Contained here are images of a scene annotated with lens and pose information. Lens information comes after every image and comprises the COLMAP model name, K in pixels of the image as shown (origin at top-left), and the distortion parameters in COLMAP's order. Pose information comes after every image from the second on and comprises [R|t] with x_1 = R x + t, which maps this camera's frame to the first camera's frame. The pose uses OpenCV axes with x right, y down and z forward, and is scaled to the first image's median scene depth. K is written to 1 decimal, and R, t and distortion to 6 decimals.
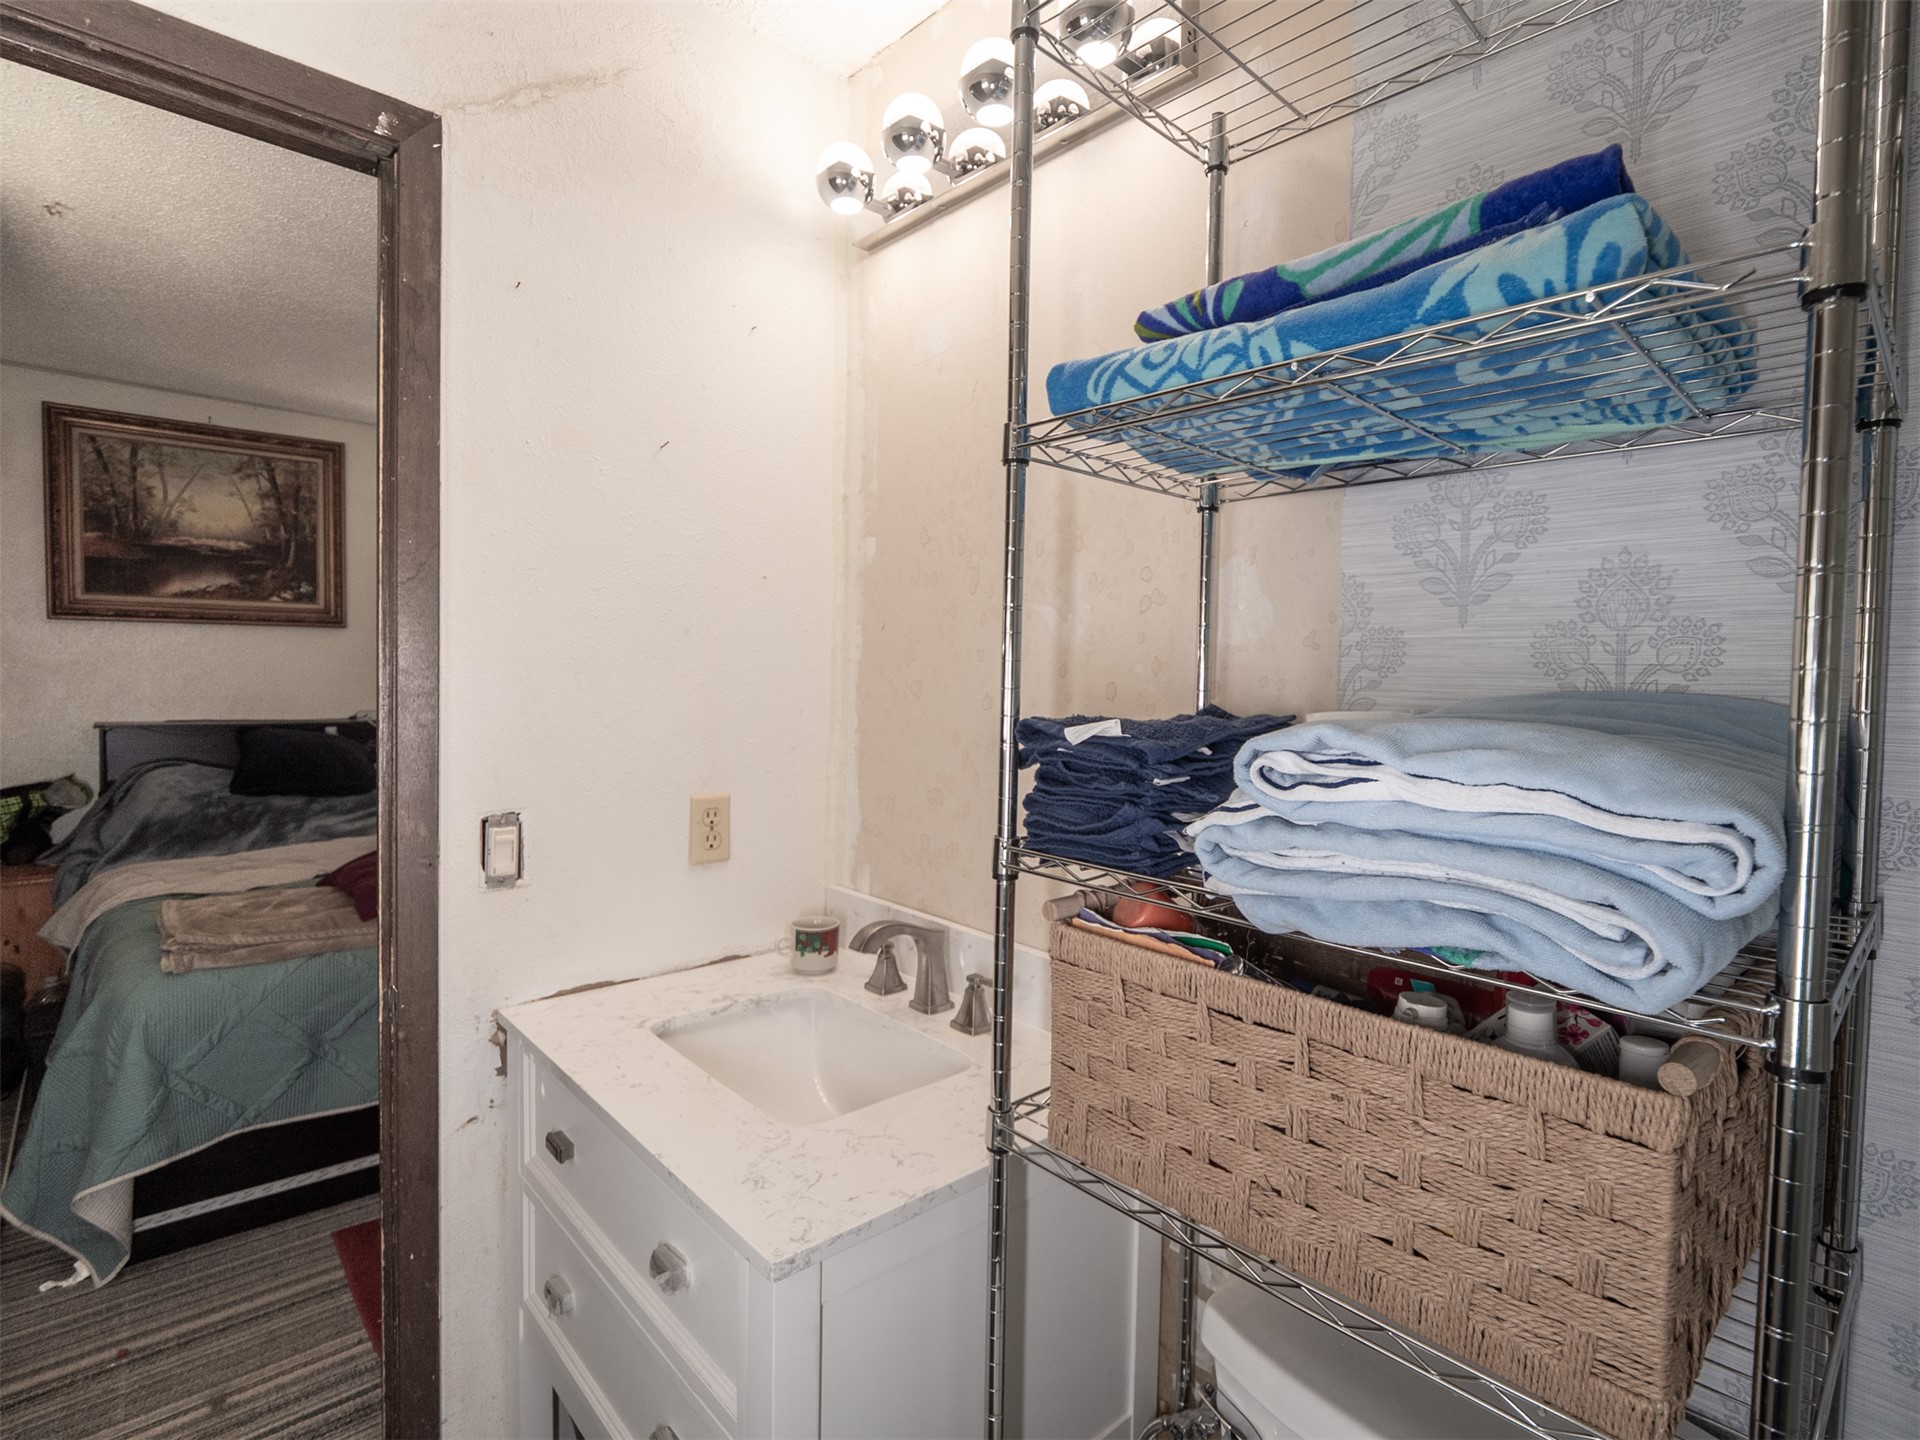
lens RADIAL K [[968.9, 0, 984.0], [0, 968.9, 706.5], [0, 0, 1]] dist [-0.019694, 0.006955]
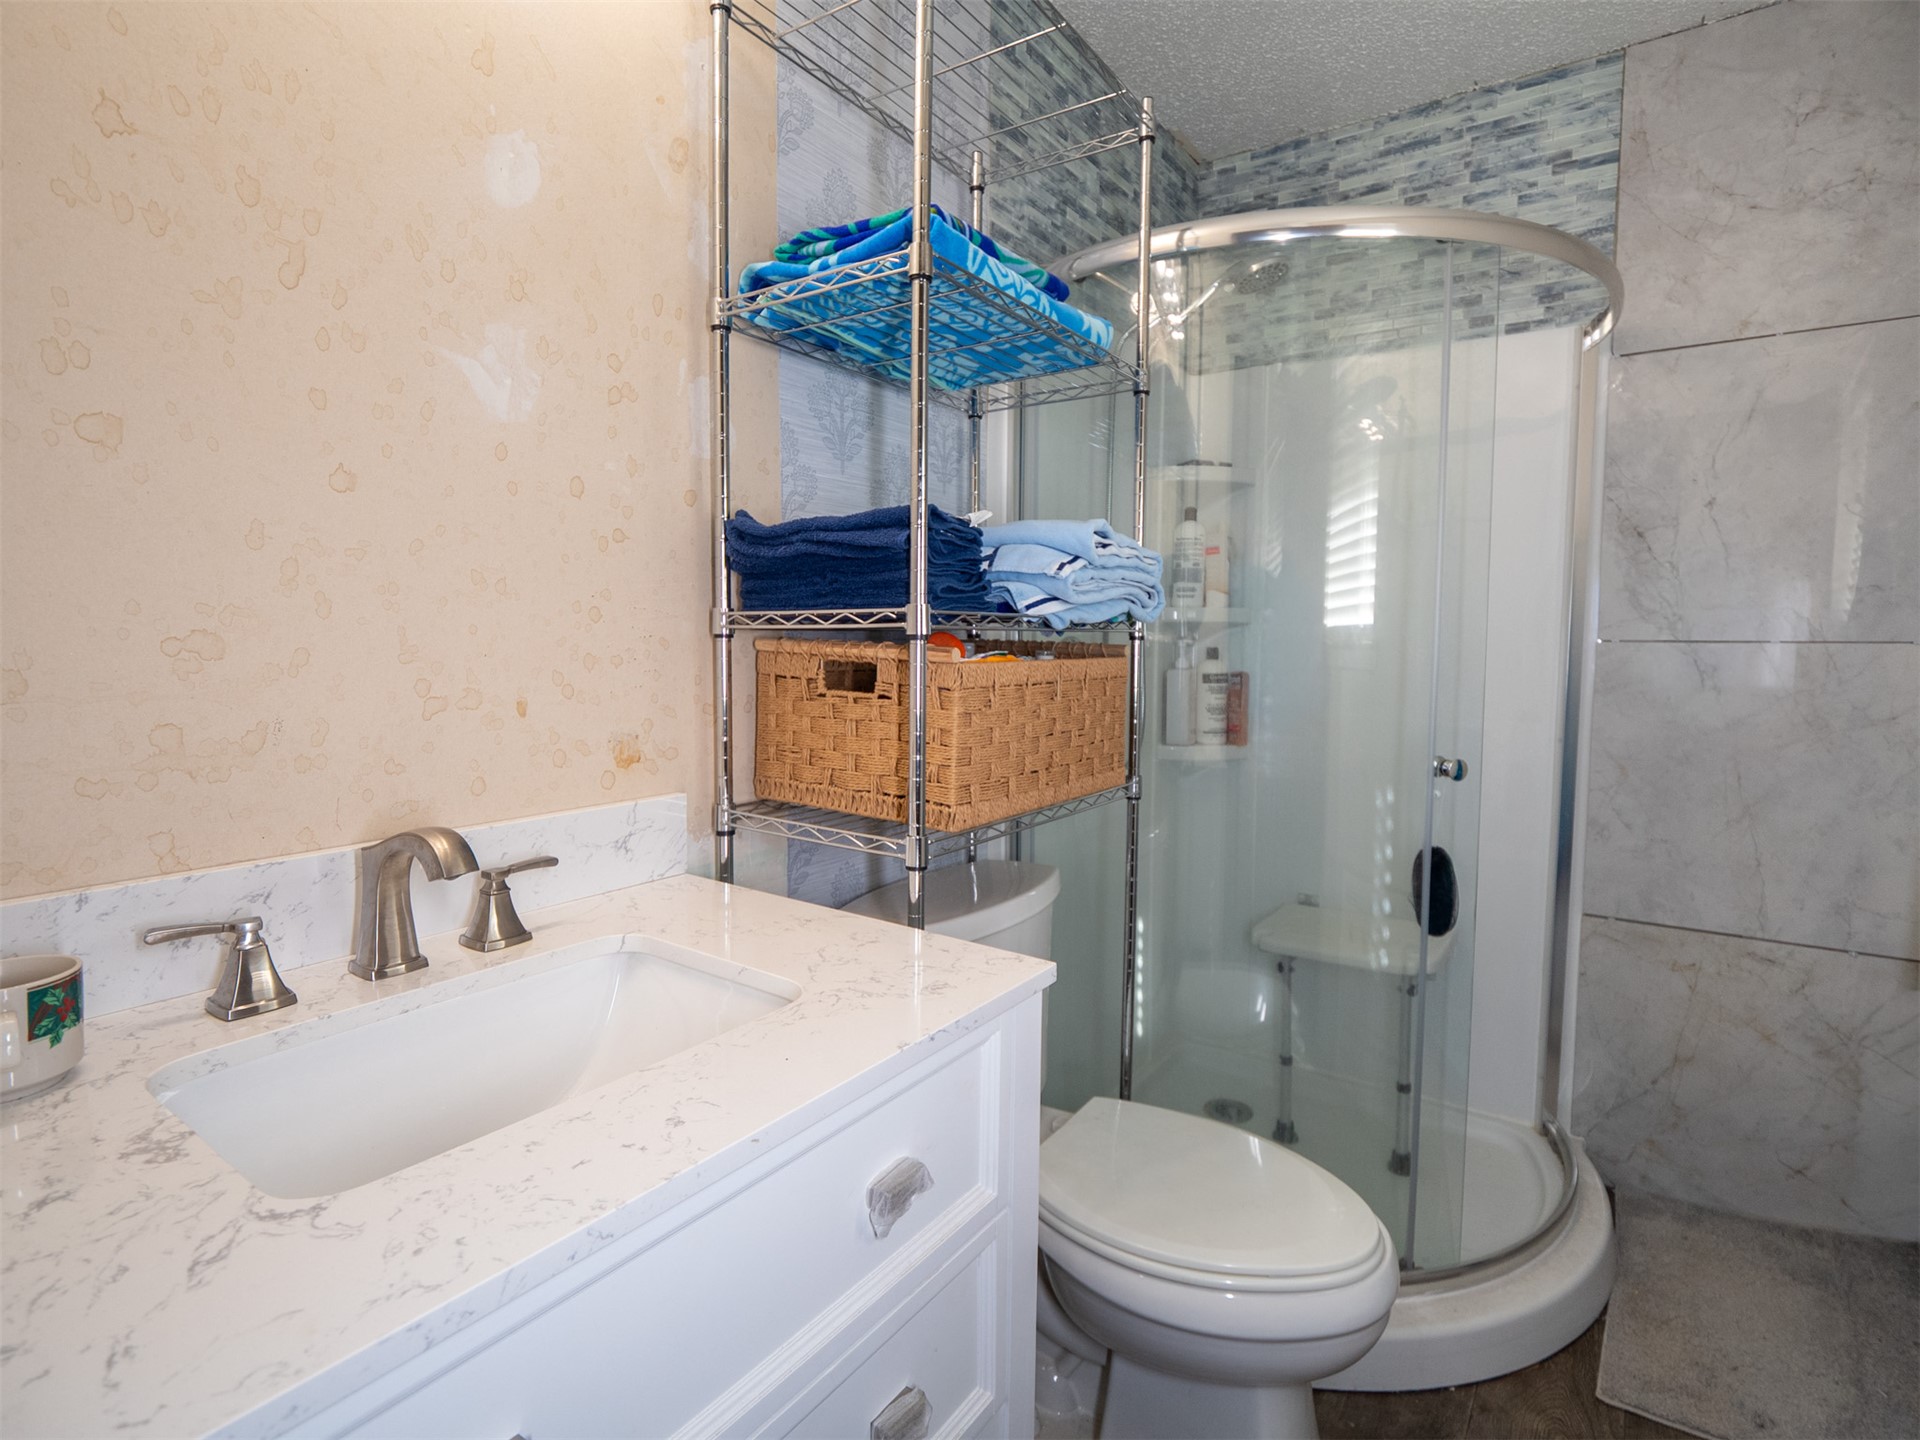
lens RADIAL K [[968.9, 0, 984.0], [0, 968.9, 706.5], [0, 0, 1]] dist [-0.019694, 0.006955]
pose [[-0.232917, -0.089133, 0.968403, -0.794765], [0.022391, 0.995035, 0.096970, 0.103769], [-0.972239, 0.044269, -0.229765, 0.833144]]
